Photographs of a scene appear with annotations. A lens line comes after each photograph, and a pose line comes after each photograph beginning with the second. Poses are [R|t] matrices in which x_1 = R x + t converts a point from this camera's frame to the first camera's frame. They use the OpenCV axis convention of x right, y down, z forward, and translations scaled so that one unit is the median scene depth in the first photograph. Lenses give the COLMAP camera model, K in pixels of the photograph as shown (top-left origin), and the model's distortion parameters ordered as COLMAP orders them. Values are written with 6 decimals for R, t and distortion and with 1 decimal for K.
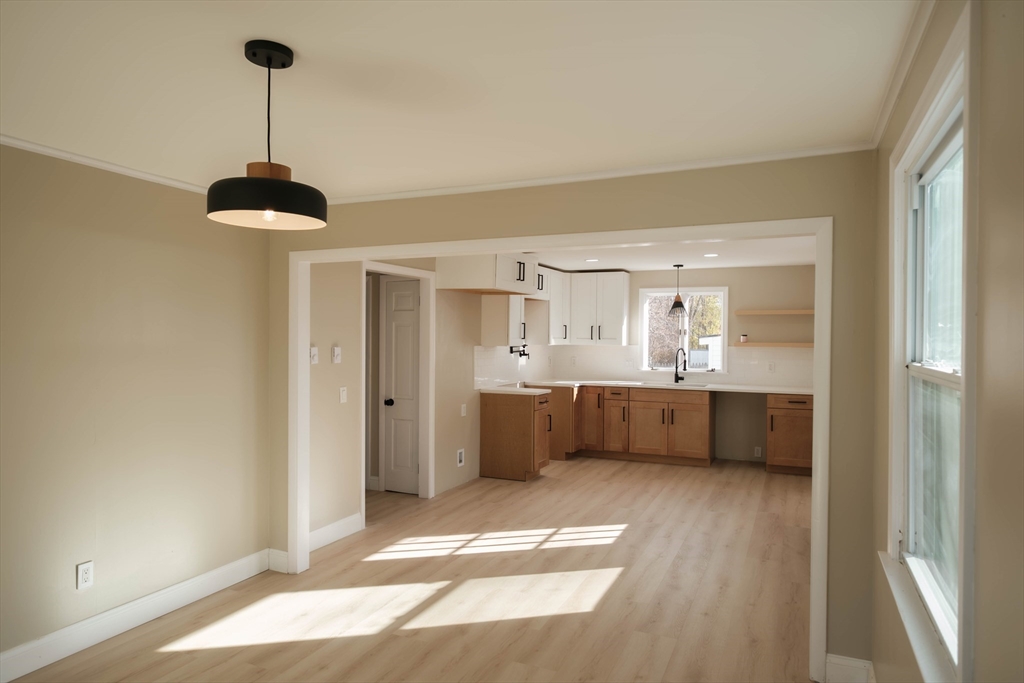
lens RADIAL K [[635.2, 0, 522.8], [0, 635.2, 340.1], [0, 0, 1]] dist [-0.000354, -0.004430]
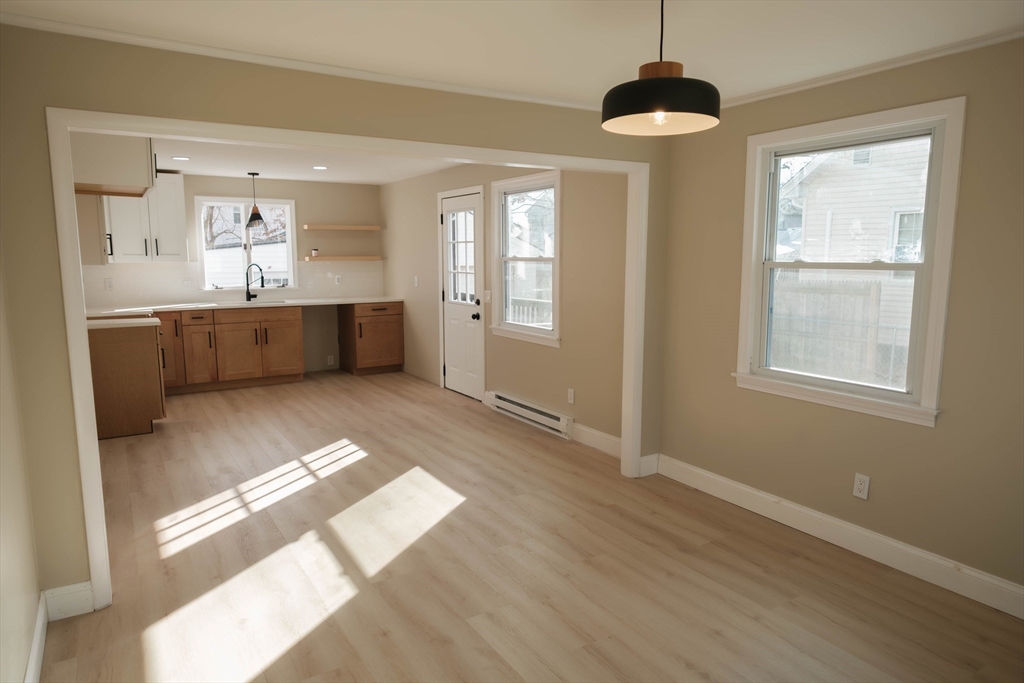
lens RADIAL K [[635.2, 0, 520.0], [0, 635.2, 346.4], [0, 0, 1]] dist [-0.000354, -0.004430]
pose [[0.562649, -0.128458, 0.816655, -0.331702], [0.012623, 0.989073, 0.146882, 0.000552], [-0.826600, -0.072334, 0.558123, 0.149054]]
